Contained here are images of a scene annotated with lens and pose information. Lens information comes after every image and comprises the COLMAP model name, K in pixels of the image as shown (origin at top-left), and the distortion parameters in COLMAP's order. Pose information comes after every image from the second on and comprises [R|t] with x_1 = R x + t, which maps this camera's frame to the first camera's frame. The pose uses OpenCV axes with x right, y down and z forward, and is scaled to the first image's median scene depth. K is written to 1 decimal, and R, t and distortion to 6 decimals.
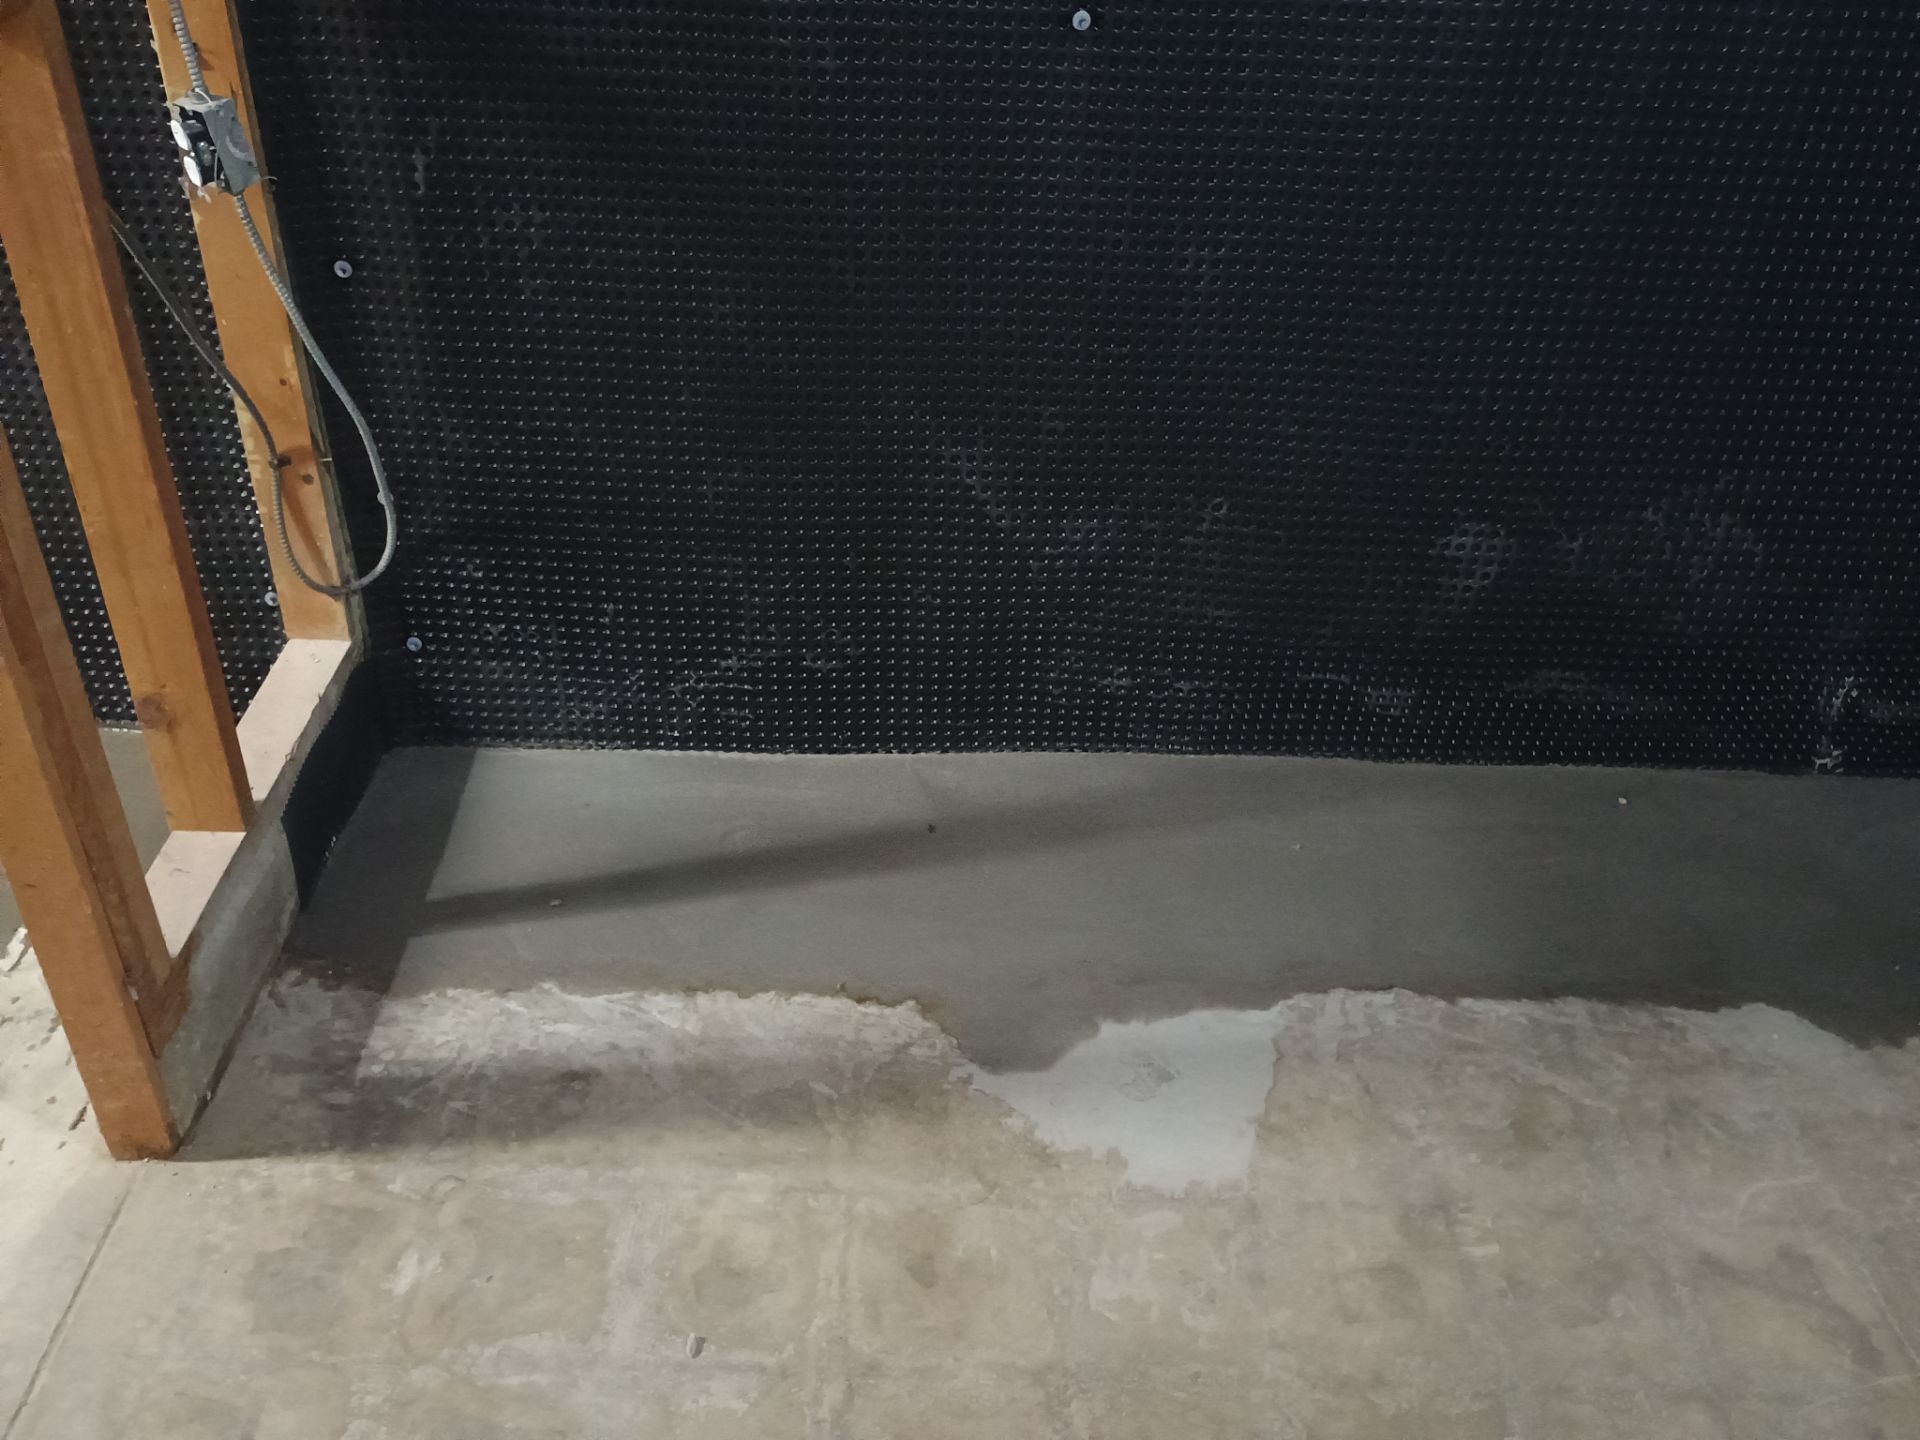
lens RADIAL K [[1654.4, 0, 954.6], [0, 1654.4, 737.2], [0, 0, 1]] dist [0.065832, -0.080480]
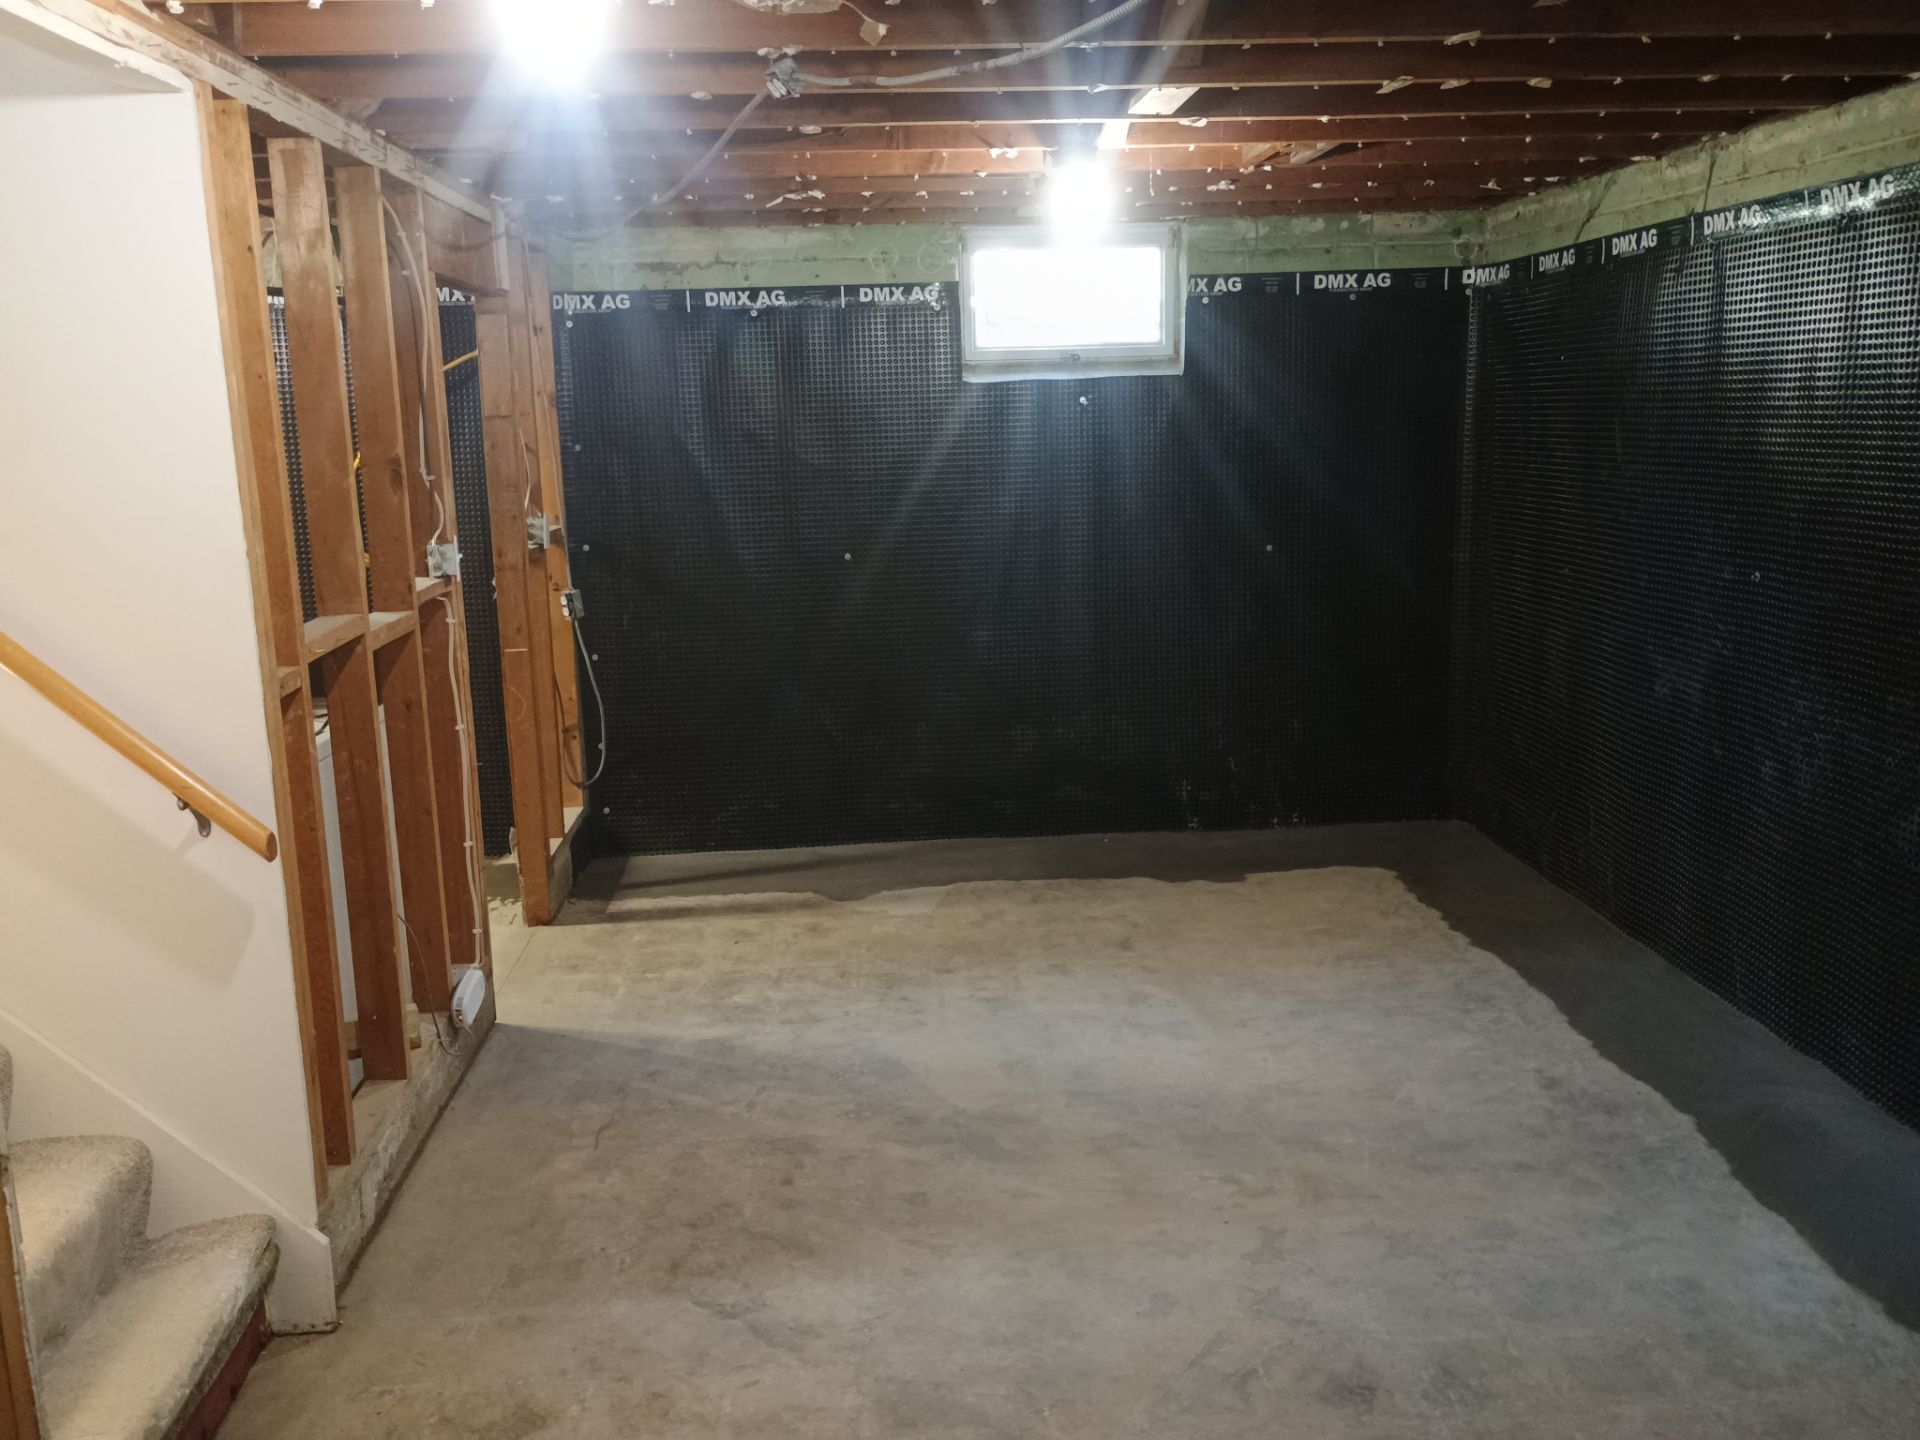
lens RADIAL K [[1654.4, 0, 946.0], [0, 1654.4, 718.0], [0, 0, 1]] dist [0.065832, -0.080480]
pose [[0.996413, -0.076333, 0.036542, 0.117599], [0.084611, 0.907414, -0.411632, 1.040516], [-0.001737, 0.413247, 0.910617, -1.551822]]
